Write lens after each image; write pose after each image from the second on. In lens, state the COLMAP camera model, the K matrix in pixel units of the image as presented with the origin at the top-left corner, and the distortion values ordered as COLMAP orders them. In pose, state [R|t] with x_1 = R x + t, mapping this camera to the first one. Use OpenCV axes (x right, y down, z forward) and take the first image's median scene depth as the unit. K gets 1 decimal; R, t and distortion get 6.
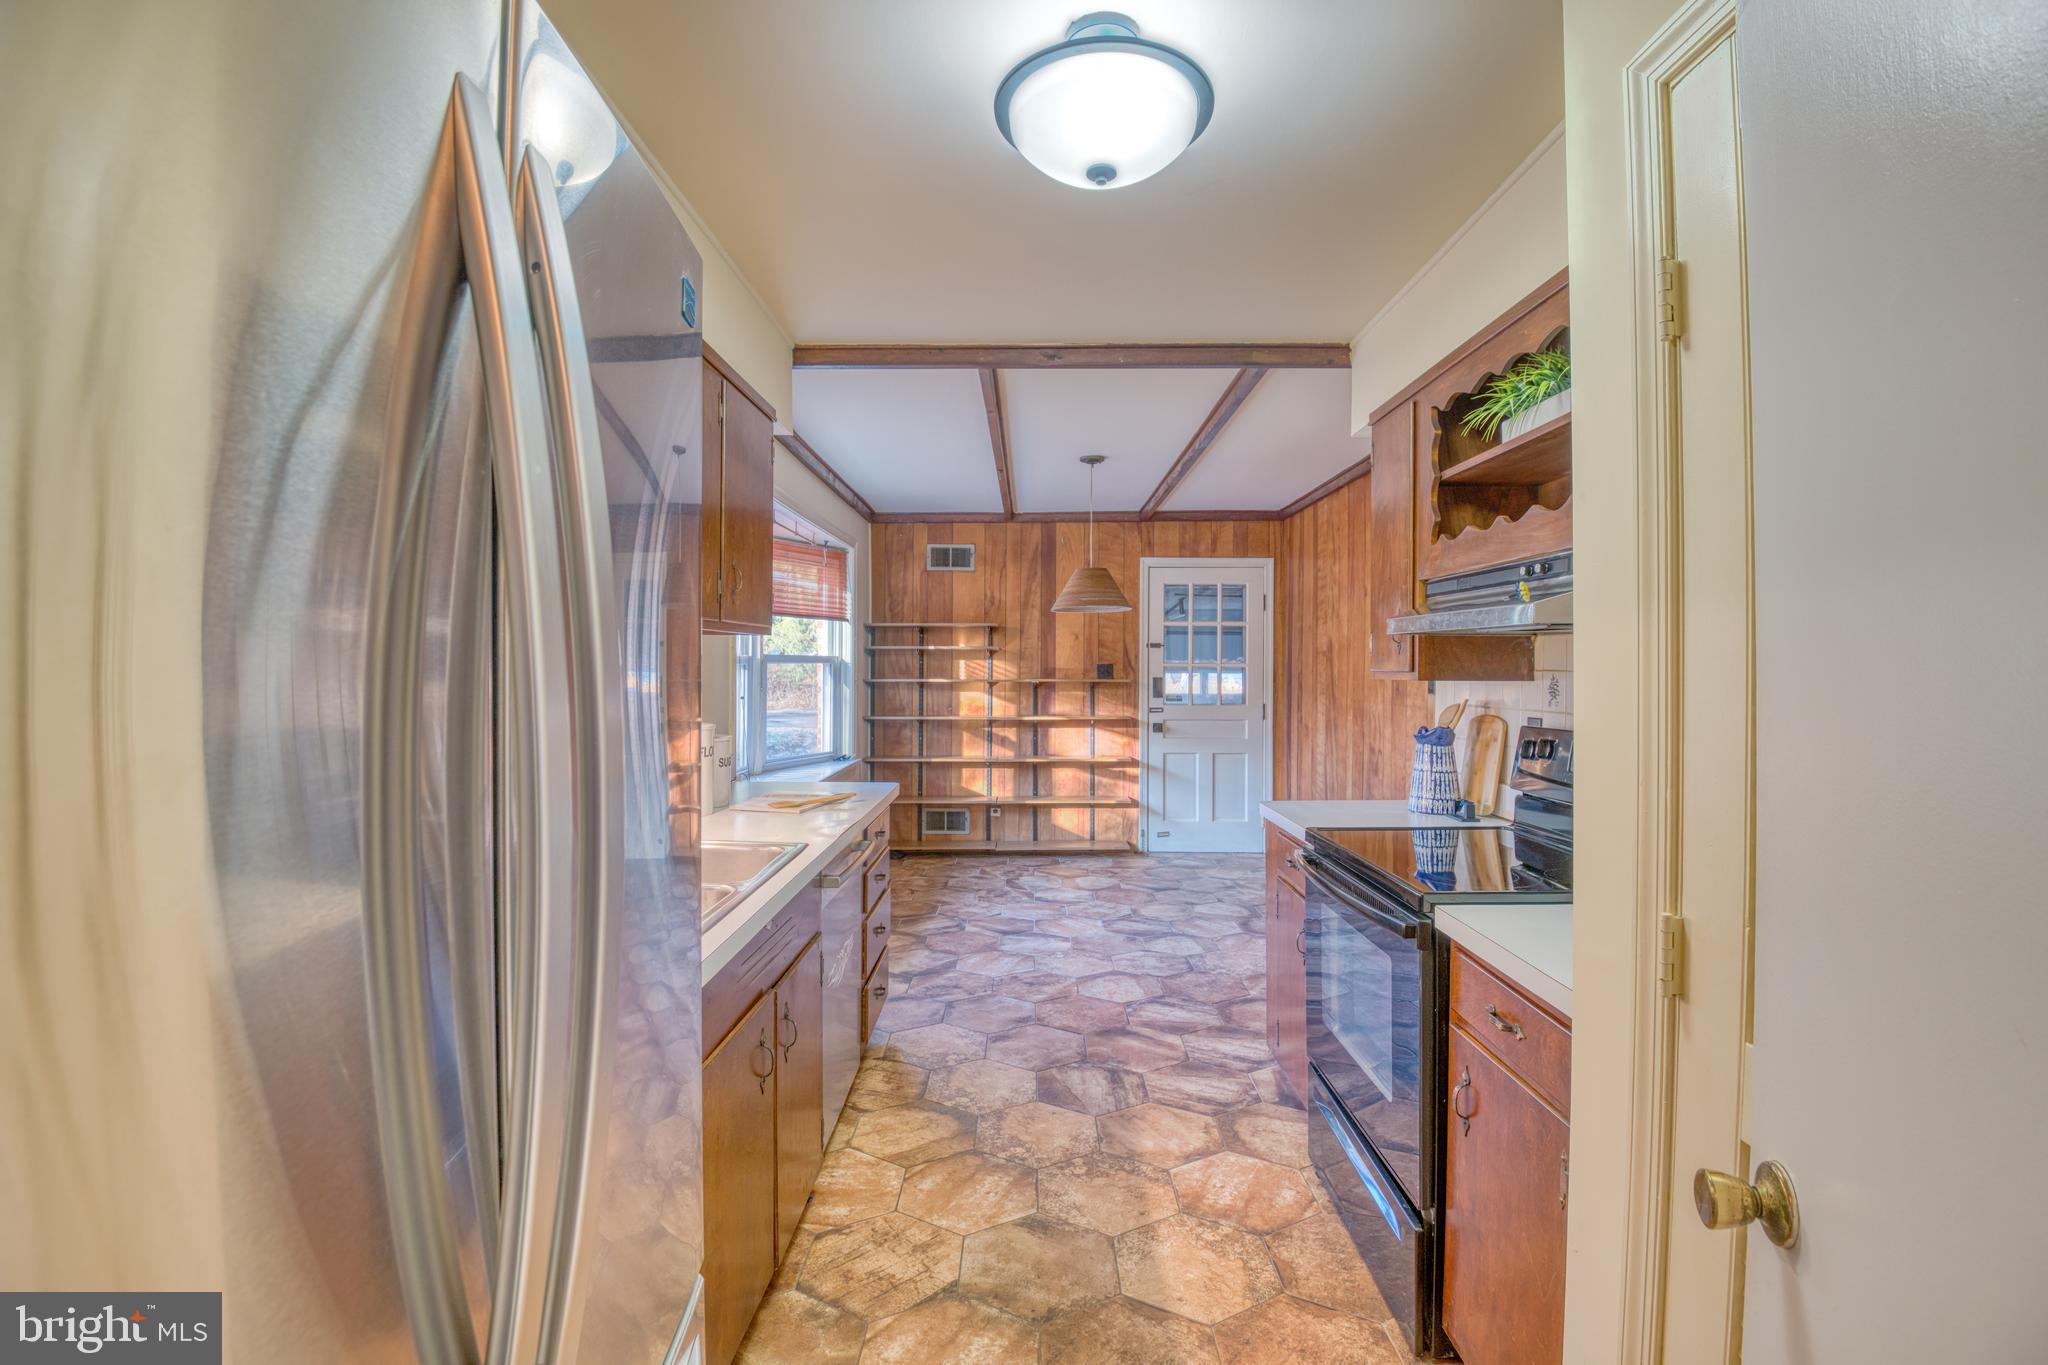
lens RADIAL K [[953.5, 0, 1030.3], [0, 953.5, 688.3], [0, 0, 1]] dist [-0.003616, -0.000530]
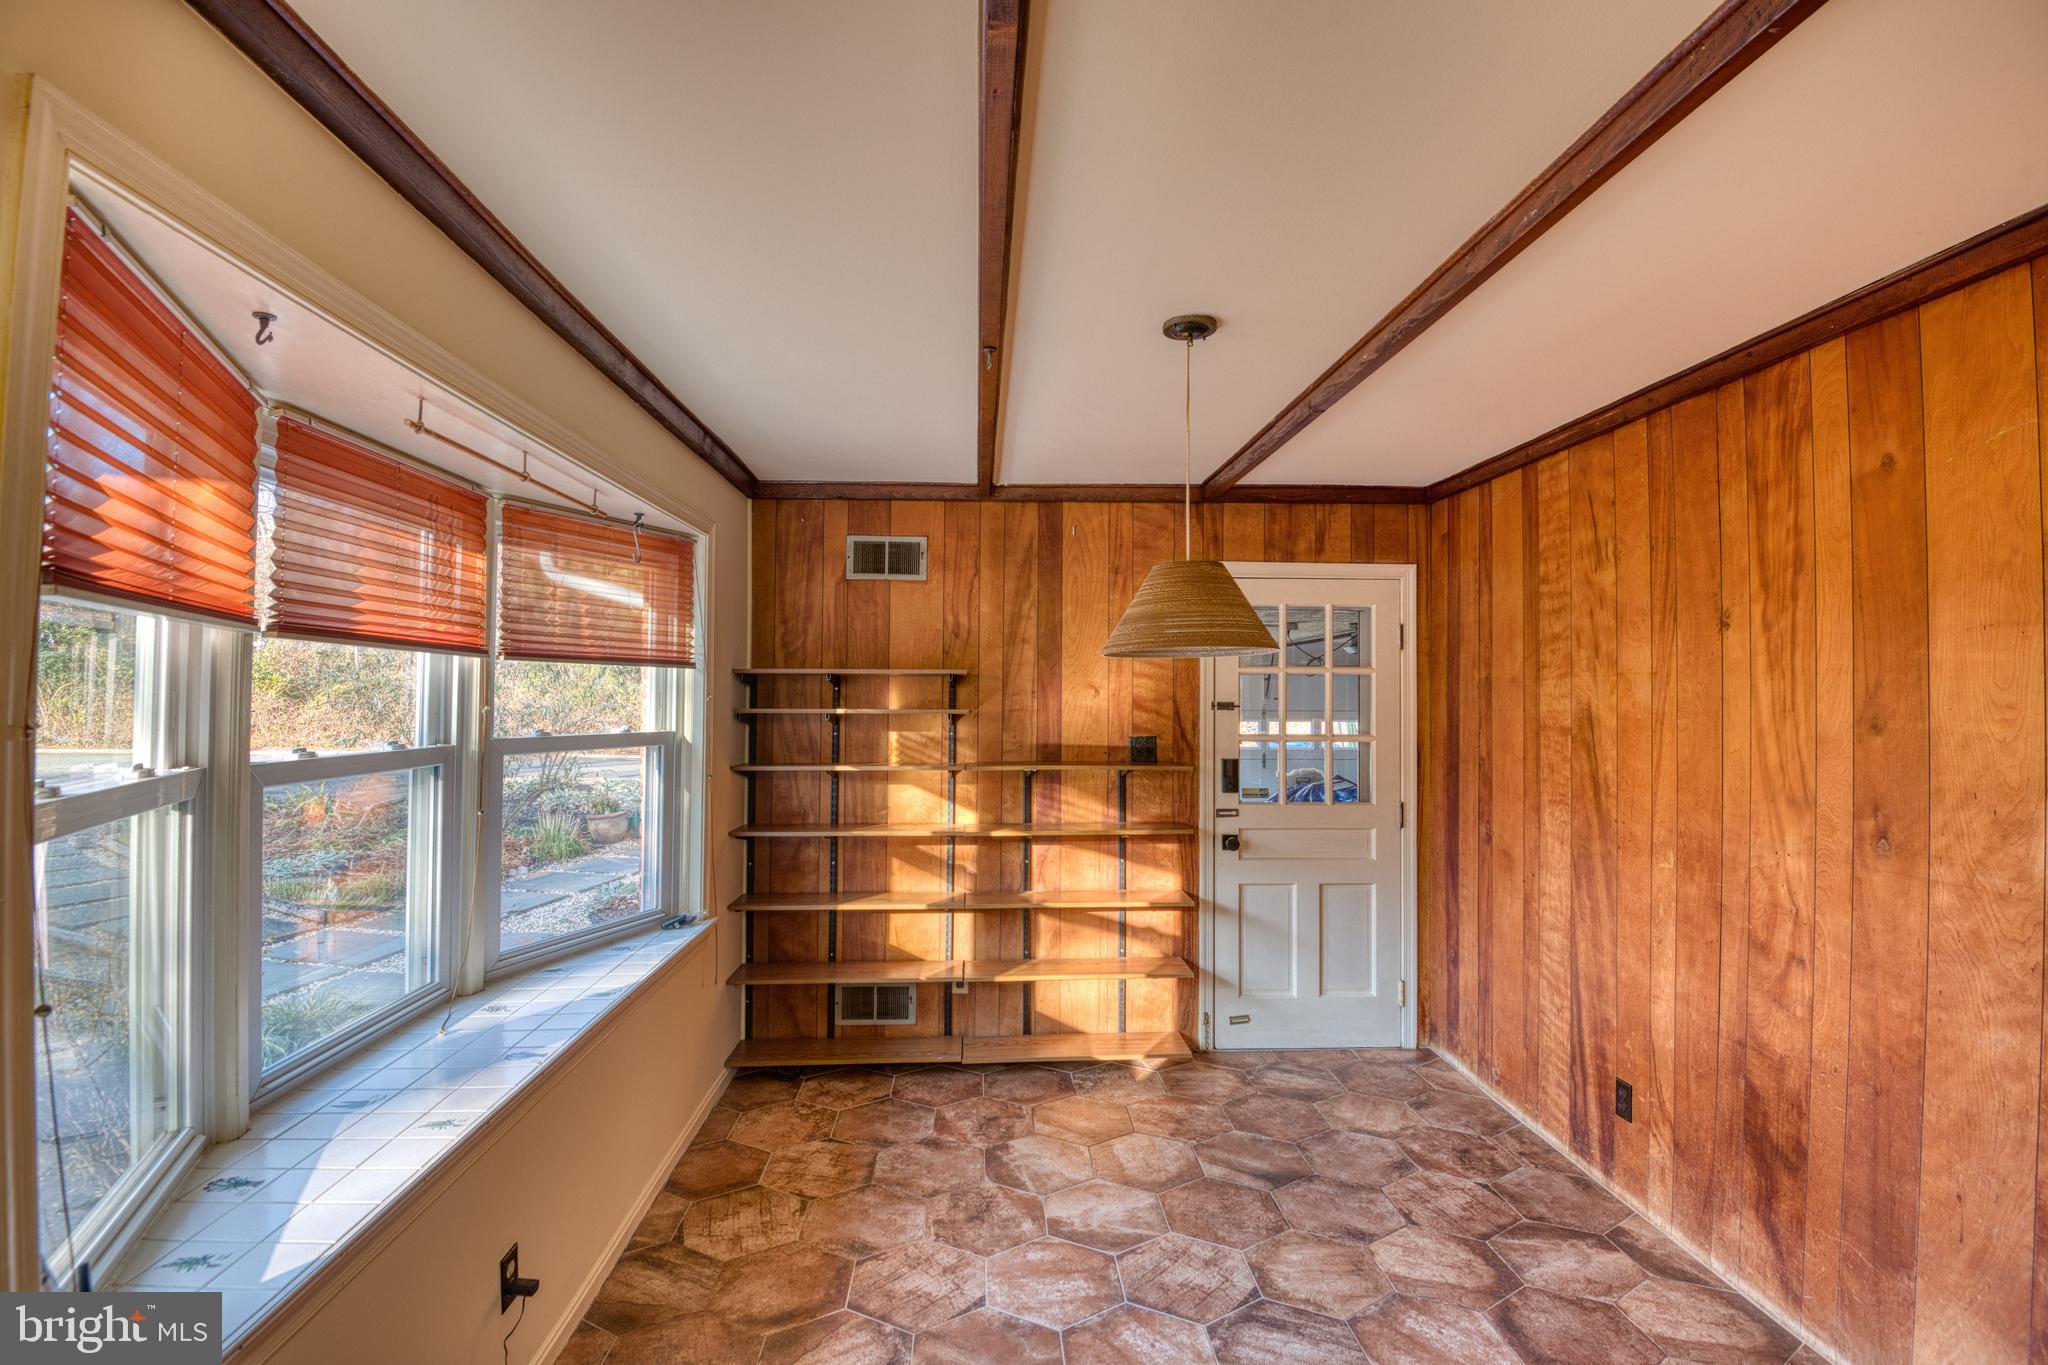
lens RADIAL K [[953.5, 0, 1030.0], [0, 953.5, 672.6], [0, 0, 1]] dist [-0.003616, -0.000530]
pose [[0.998244, 0.003378, 0.059137, -0.030921], [-0.000800, 0.999050, -0.043560, -0.042331], [-0.059228, 0.043436, 0.997299, 0.427669]]
